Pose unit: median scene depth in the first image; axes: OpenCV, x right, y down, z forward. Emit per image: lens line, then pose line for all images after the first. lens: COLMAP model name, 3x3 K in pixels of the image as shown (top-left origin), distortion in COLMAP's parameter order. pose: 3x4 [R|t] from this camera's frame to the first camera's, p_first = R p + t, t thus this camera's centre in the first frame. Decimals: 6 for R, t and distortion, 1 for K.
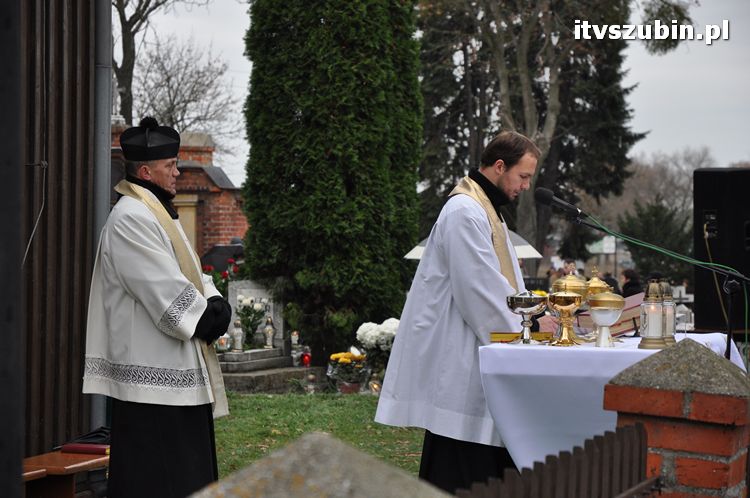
lens RADIAL K [[1856.2, 0, 375.0], [0, 1856.2, 249.0], [0, 0, 1]] dist [0.230189, -0.451233]
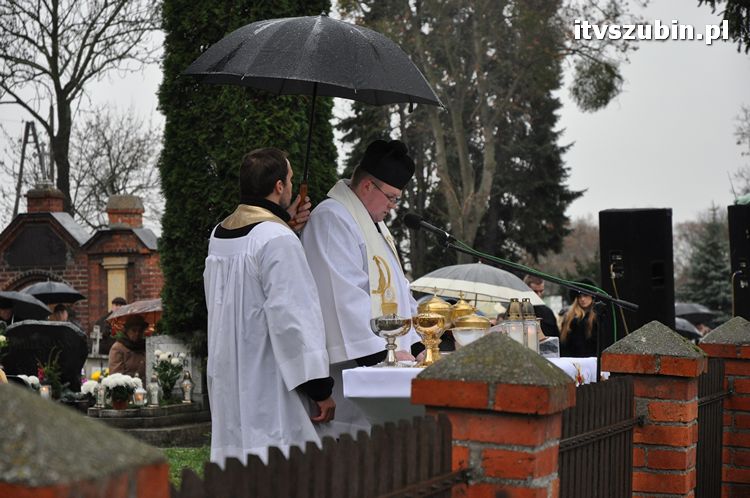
lens RADIAL K [[1849.8, 0, 375.0], [0, 1849.8, 249.0], [0, 0, 1]] dist [0.369677, -0.368108]
pose [[0.999415, -0.021995, 0.026185, 0.018559], [0.022929, 0.999091, -0.035923, 0.009057], [-0.025371, 0.036502, 0.999011, 0.000762]]
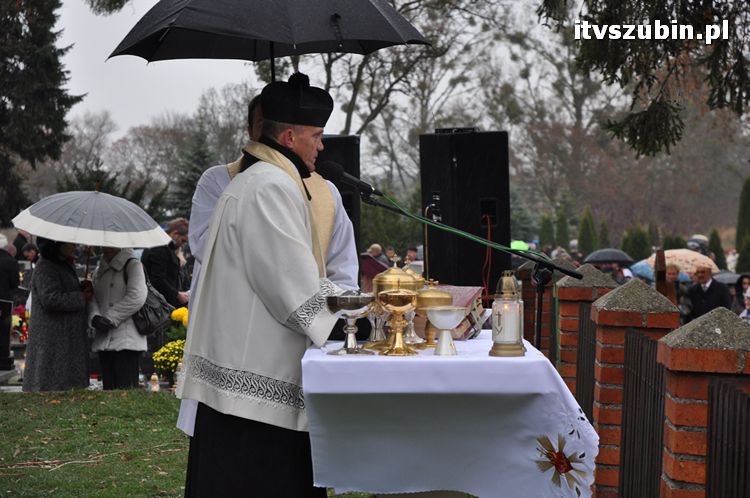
lens RADIAL K [[1856.2, 0, 375.0], [0, 1856.2, 249.0], [0, 0, 1]] dist [0.230189, -0.451233]
pose [[0.948471, -0.017034, 0.316406, -0.064264], [0.010812, 0.999712, 0.021409, -0.004794], [-0.316679, -0.016885, 0.948382, 0.088208]]
